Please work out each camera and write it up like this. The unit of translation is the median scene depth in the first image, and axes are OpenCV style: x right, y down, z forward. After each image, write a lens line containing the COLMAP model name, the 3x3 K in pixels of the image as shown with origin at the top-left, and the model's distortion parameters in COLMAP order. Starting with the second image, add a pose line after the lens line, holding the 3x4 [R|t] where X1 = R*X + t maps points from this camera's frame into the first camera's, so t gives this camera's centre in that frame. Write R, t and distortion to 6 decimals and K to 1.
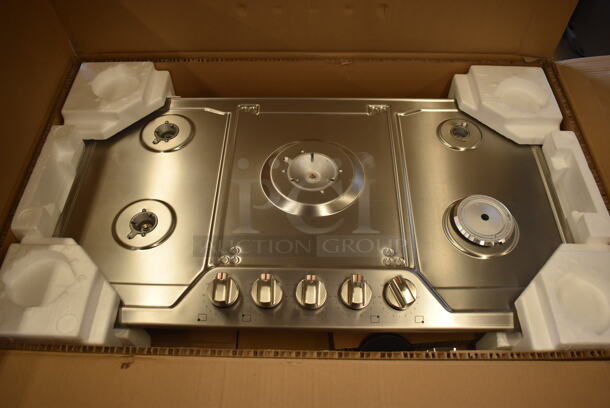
lens RADIAL K [[519.7, 0, 319.5], [0, 519.7, 204.9], [0, 0, 1]] dist [-0.159310, 0.136167]
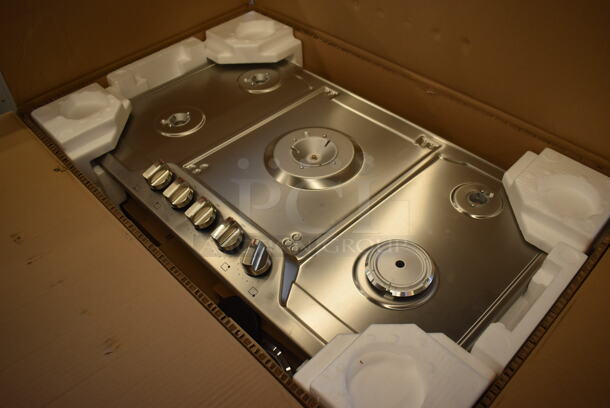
lens RADIAL K [[519.7, 0, 319.5], [0, 519.7, 204.9], [0, 0, 1]] dist [-0.159310, 0.136167]
pose [[0.713917, 0.479745, -0.510065, 0.552679], [-0.536899, 0.842646, 0.041080, -0.021718], [0.449512, 0.244526, 0.859154, 0.122321]]
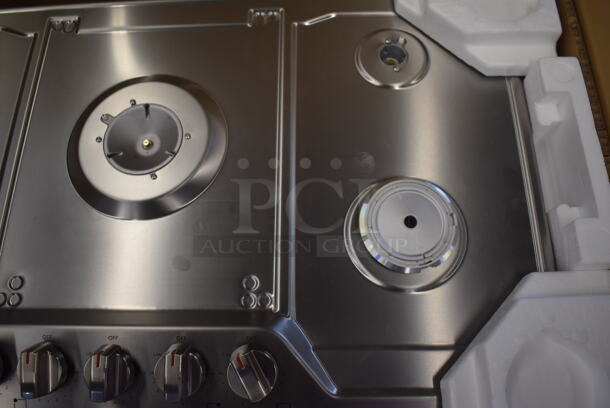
lens RADIAL K [[519.7, 0, 319.5], [0, 519.7, 204.9], [0, 0, 1]] dist [-0.159310, 0.136167]
pose [[0.999722, -0.022558, -0.006896, 0.192598], [0.023587, 0.958858, 0.282903, -0.149369], [0.000230, -0.282987, 0.959124, 0.366713]]
